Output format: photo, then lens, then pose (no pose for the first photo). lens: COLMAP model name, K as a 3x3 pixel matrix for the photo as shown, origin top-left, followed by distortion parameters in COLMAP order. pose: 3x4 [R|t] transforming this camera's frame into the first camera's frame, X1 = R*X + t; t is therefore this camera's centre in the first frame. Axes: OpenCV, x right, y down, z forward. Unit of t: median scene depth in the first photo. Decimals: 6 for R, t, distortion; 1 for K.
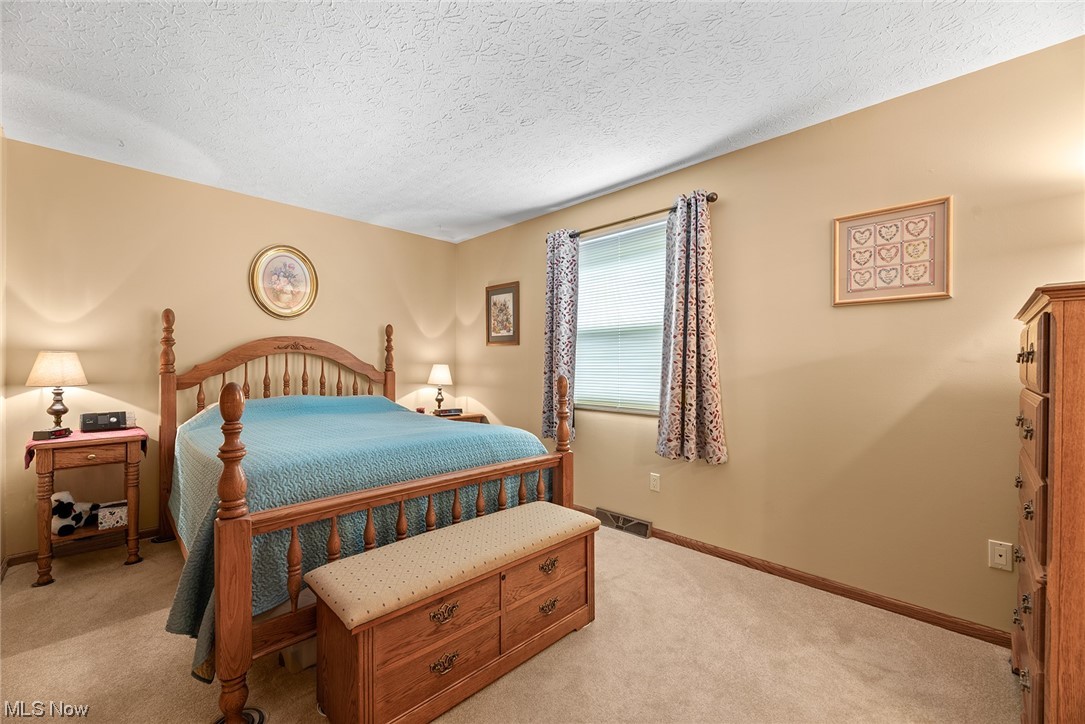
lens RADIAL K [[437.3, 0, 544.5], [0, 437.3, 366.8], [0, 0, 1]] dist [-0.000646, -0.000086]
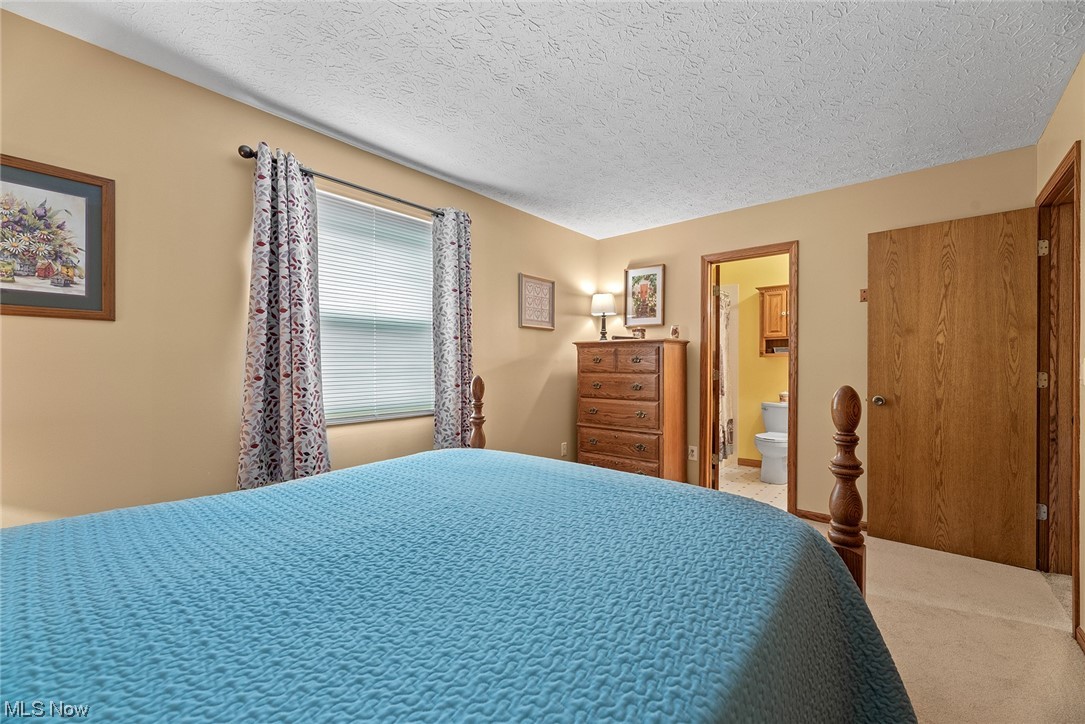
lens RADIAL K [[437.3, 0, 544.5], [0, 437.3, 366.8], [0, 0, 1]] dist [-0.000646, -0.000086]
pose [[-0.064278, -0.010011, 0.997882, -0.640617], [0.002404, 0.999945, 0.010186, -0.006319], [-0.997929, 0.003054, -0.064251, 0.684055]]
